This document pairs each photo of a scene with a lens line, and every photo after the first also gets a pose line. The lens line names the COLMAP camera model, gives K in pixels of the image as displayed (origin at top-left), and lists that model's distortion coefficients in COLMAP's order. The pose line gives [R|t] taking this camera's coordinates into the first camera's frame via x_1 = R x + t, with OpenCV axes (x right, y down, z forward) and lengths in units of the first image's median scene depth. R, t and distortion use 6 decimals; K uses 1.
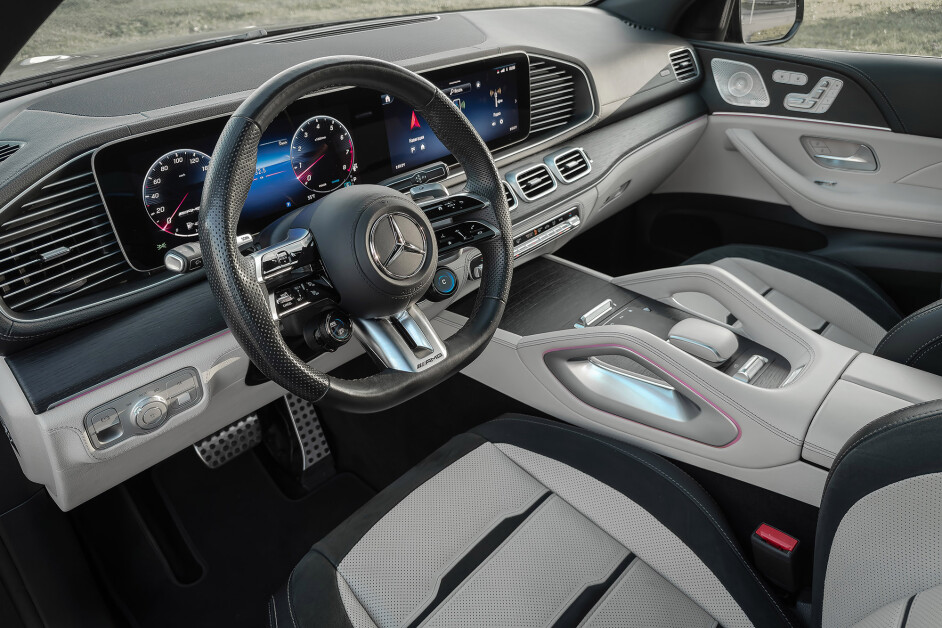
lens RADIAL K [[686.9, 0, 466.8], [0, 686.9, 312.0], [0, 0, 1]] dist [0.001943, -0.086425]
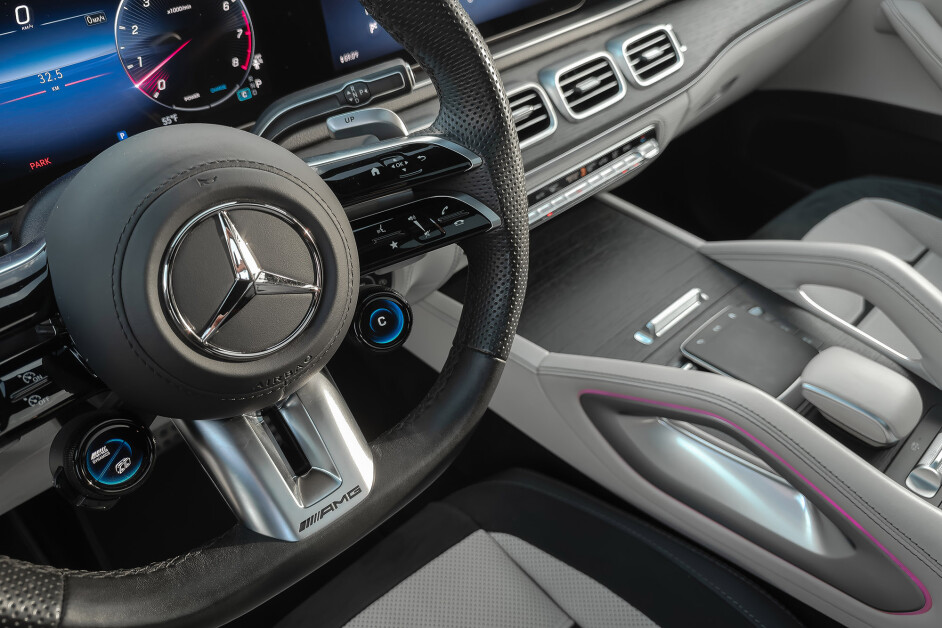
lens RADIAL K [[686.9, 0, 466.8], [0, 686.9, 312.0], [0, 0, 1]] dist [0.001943, -0.086425]
pose [[0.996416, 0.051670, -0.066979, 0.046604], [-0.038122, 0.981095, 0.189733, -0.111675], [0.075516, -0.186500, 0.979548, 0.392726]]
